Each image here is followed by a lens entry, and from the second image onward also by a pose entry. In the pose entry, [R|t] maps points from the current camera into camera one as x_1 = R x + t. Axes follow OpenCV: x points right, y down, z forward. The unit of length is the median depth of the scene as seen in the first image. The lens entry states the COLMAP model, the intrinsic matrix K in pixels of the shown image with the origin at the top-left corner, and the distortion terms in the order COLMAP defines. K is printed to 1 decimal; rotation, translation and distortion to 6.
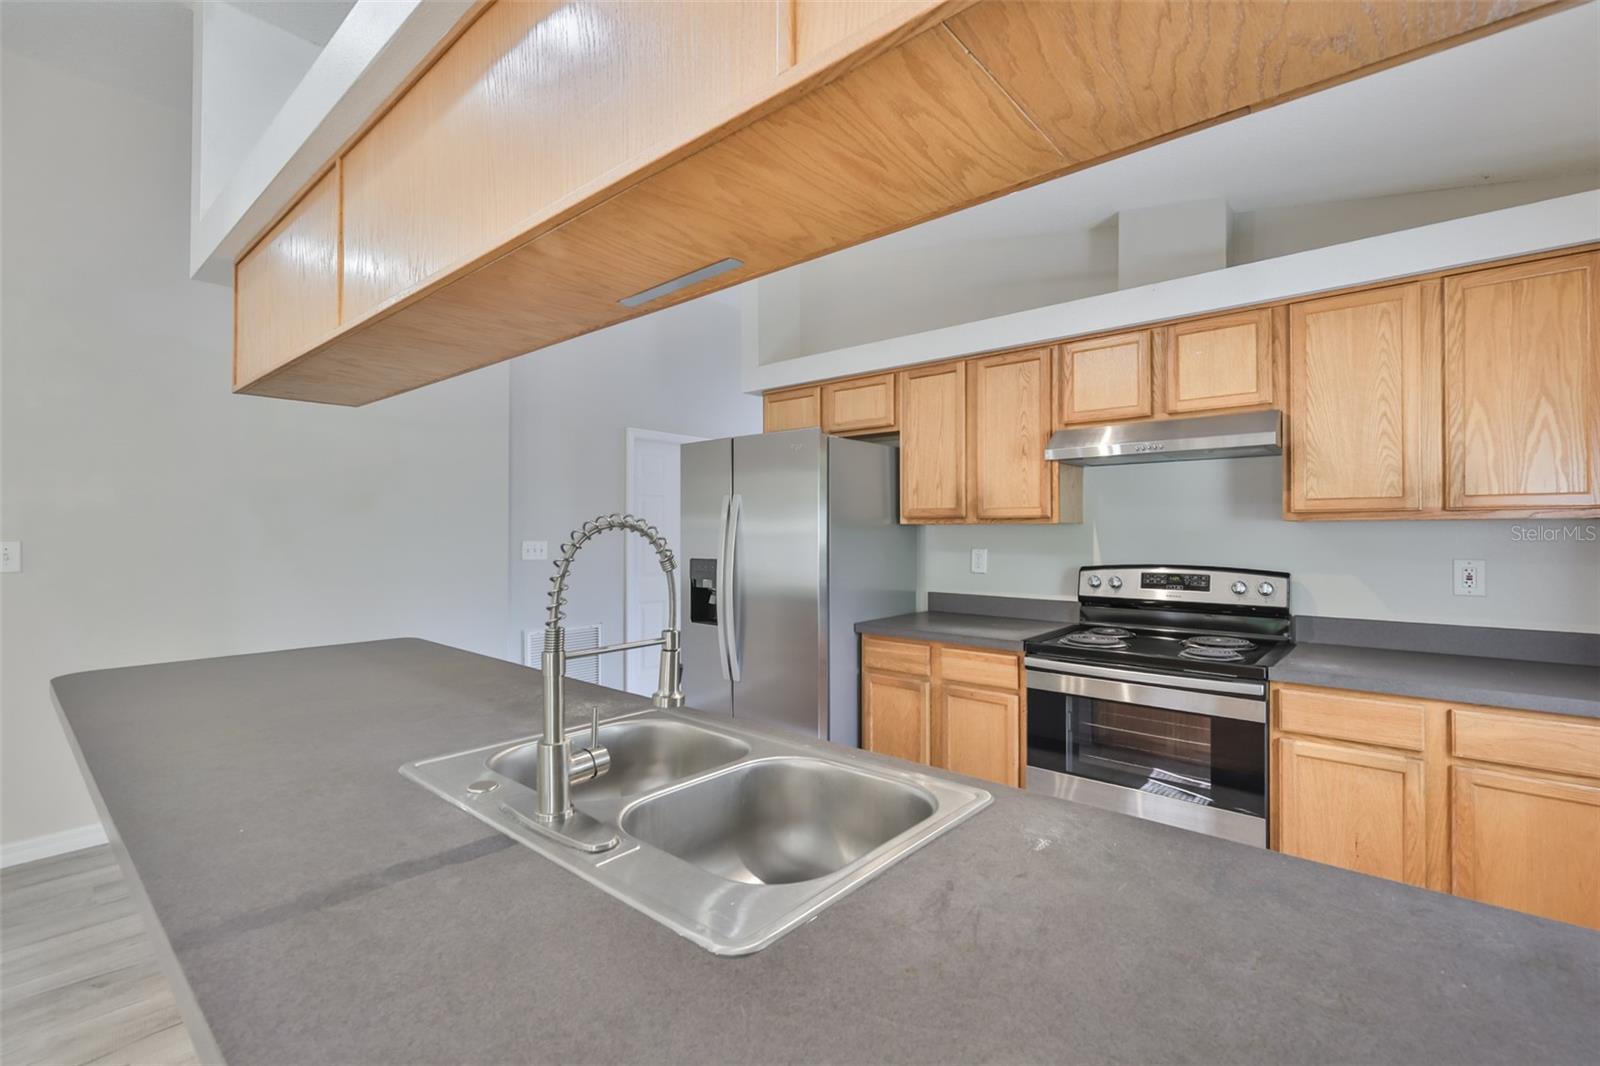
lens RADIAL K [[681.0, 0, 822.8], [0, 681.0, 530.0], [0, 0, 1]] dist [-0.001722, -0.000634]
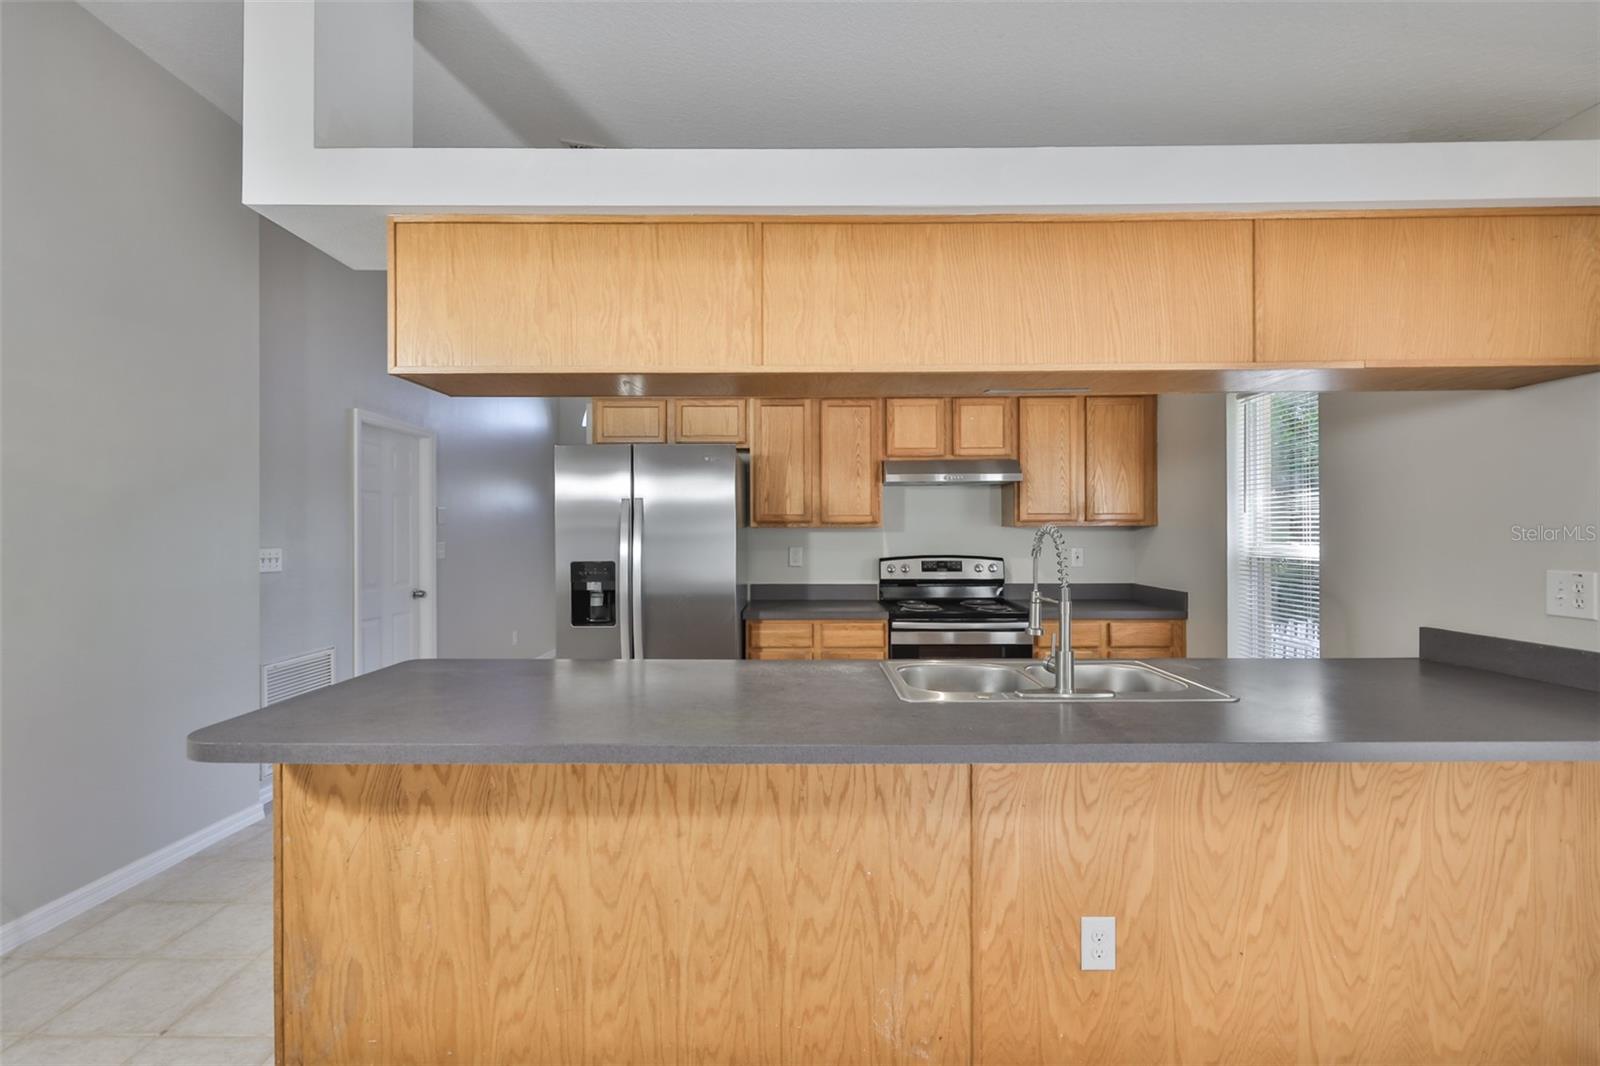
lens RADIAL K [[706.7, 0, 774.4], [0, 706.7, 534.4], [0, 0, 1]] dist [-0.001154, -0.000434]
pose [[0.774522, -0.001556, 0.632545, -0.750070], [0.000825, 0.999999, 0.001450, 0.003117], [-0.632546, -0.000601, 0.774522, 0.022696]]
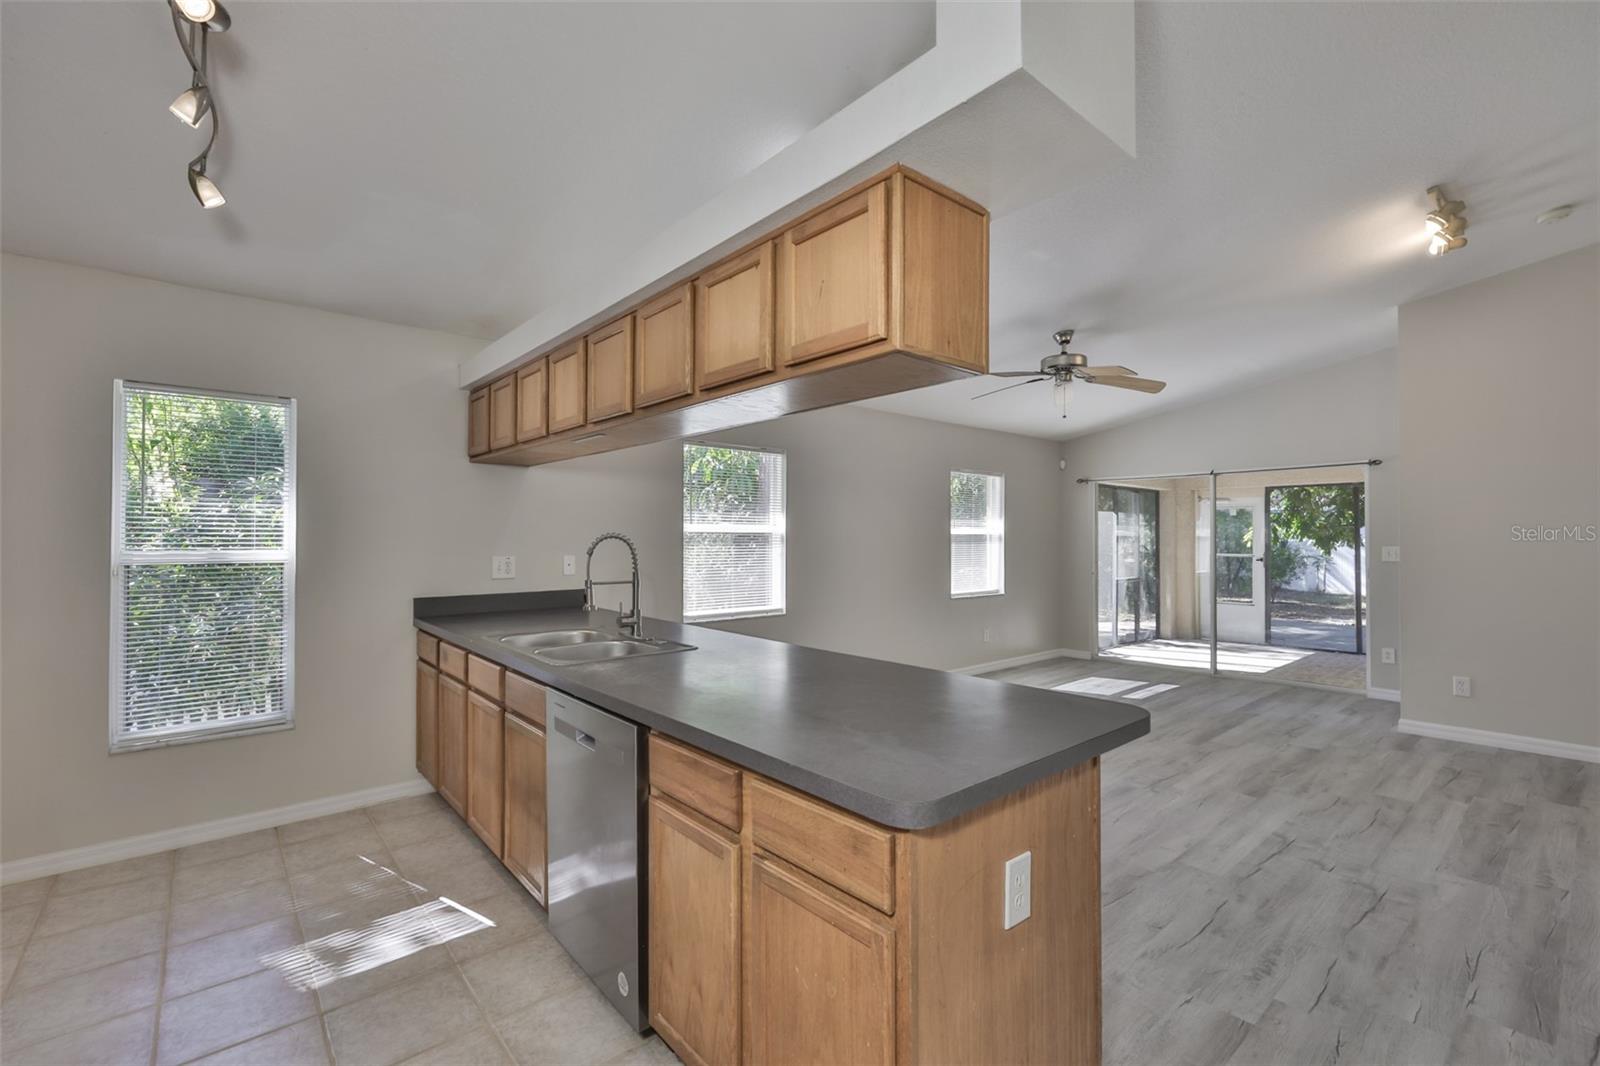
lens RADIAL K [[681.0, 0, 807.8], [0, 681.0, 527.0], [0, 0, 1]] dist [-0.001722, -0.000634]
pose [[-0.989943, 0.004825, 0.141387, -0.554648], [0.002437, 0.999852, -0.017057, 0.004383], [-0.141448, -0.016541, -0.989807, 1.299906]]
